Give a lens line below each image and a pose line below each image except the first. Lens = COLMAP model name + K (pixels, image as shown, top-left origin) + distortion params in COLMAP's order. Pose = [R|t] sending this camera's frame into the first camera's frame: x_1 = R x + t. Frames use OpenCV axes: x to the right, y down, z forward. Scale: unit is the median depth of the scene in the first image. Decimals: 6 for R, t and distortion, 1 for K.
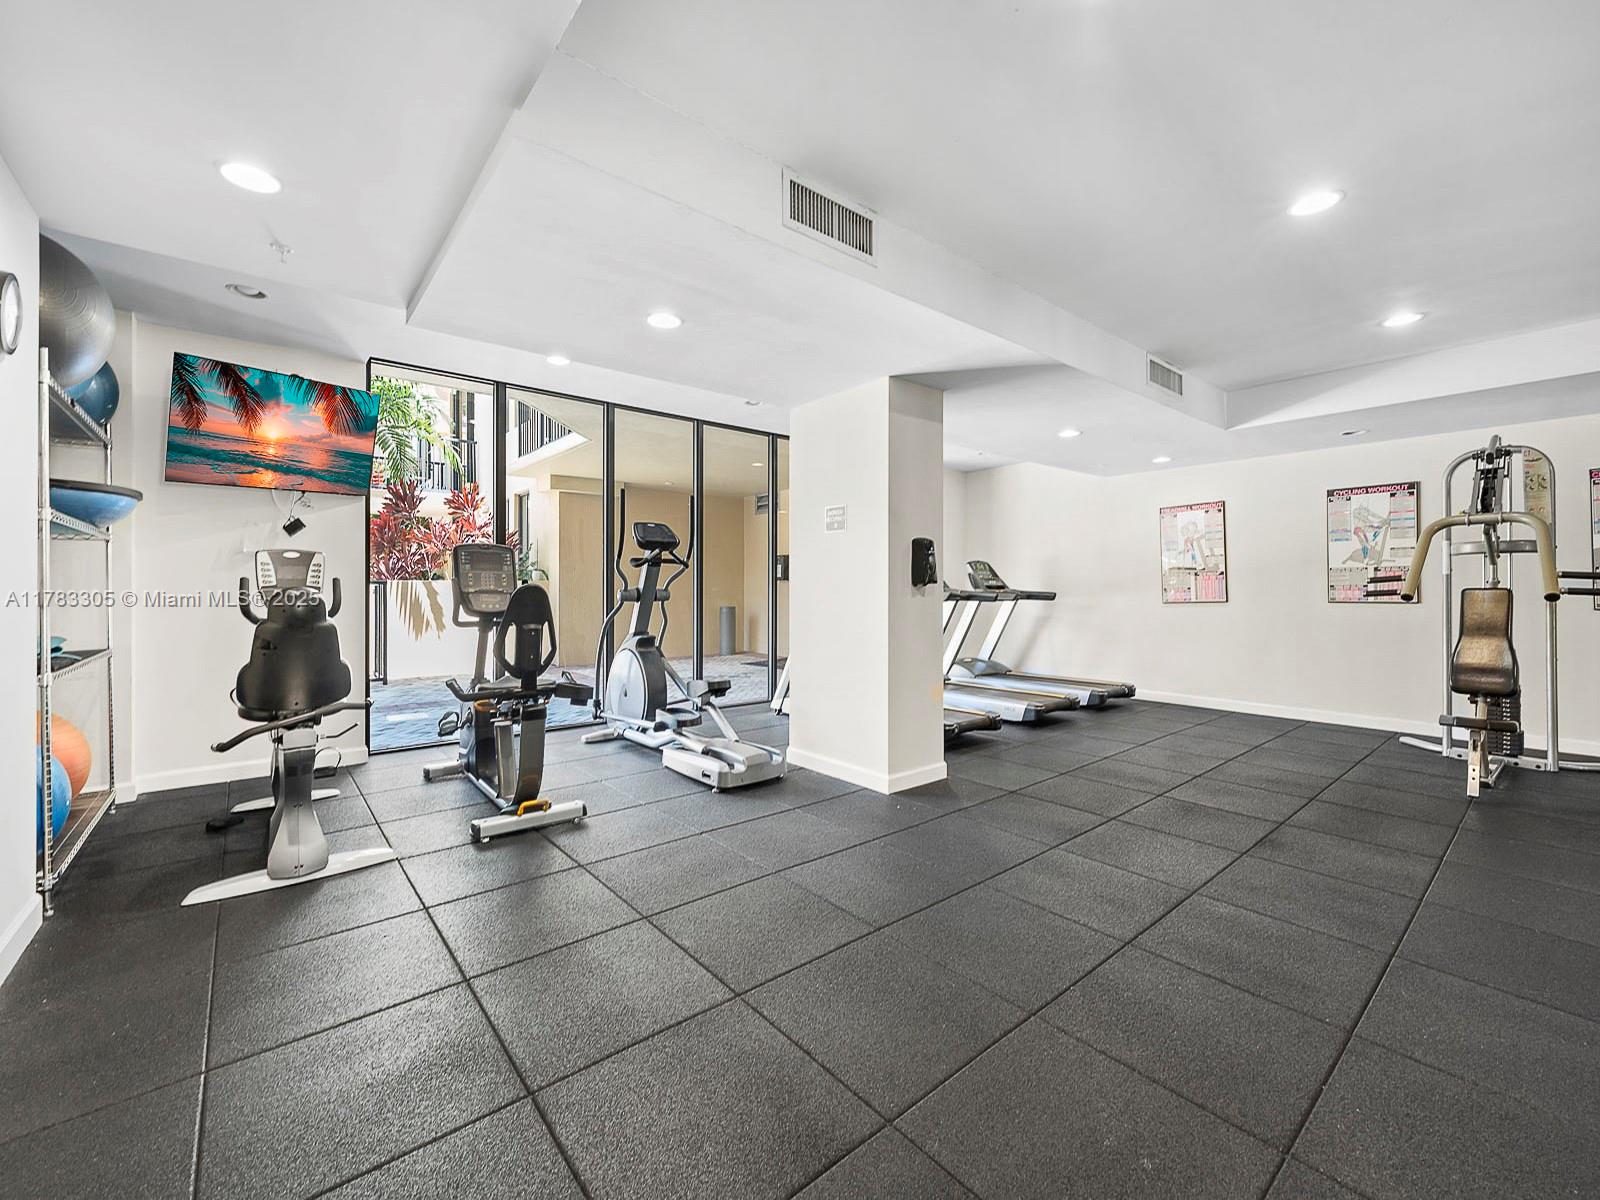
lens RADIAL K [[656.4, 0, 795.9], [0, 656.4, 593.3], [0, 0, 1]] dist [-0.002257, -0.000248]
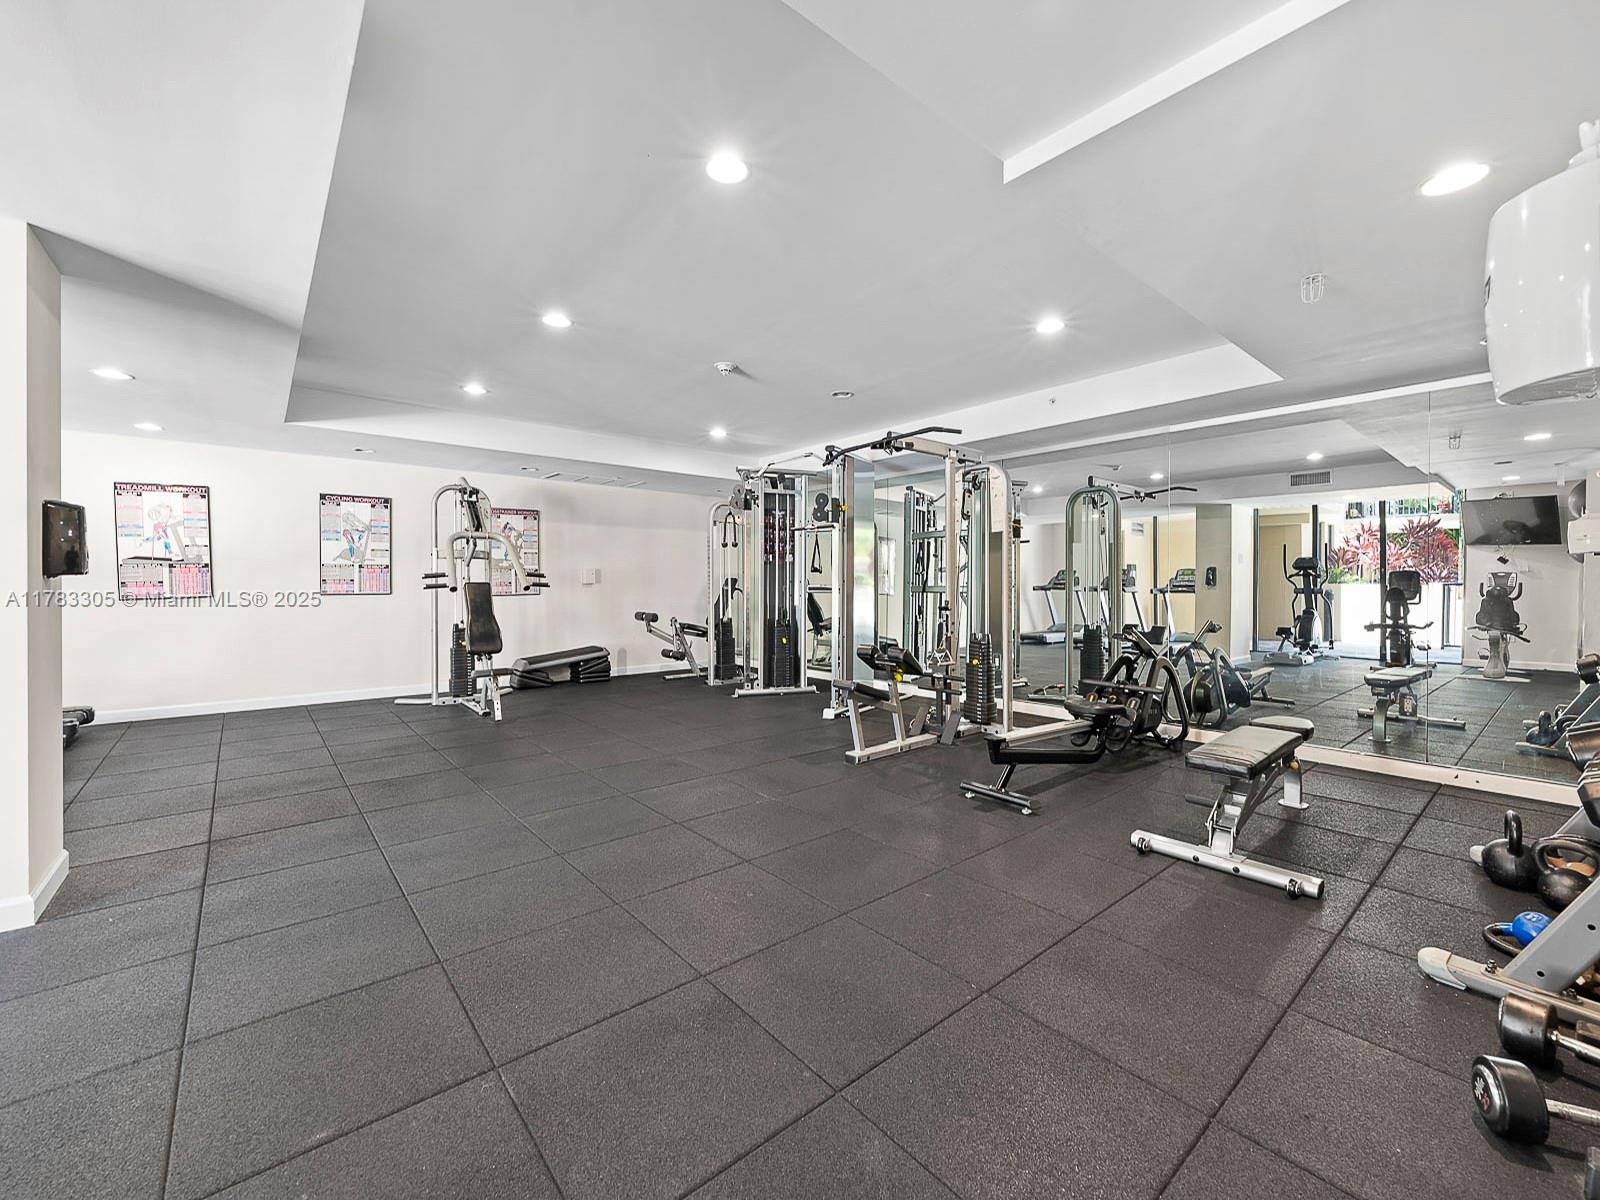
lens RADIAL K [[656.4, 0, 797.5], [0, 656.4, 590.5], [0, 0, 1]] dist [-0.002257, -0.000248]
pose [[-0.009654, -0.008850, 0.999914, -0.318455], [0.006611, 0.999938, 0.008914, 0.001623], [-0.999932, 0.006697, -0.009595, 0.217364]]
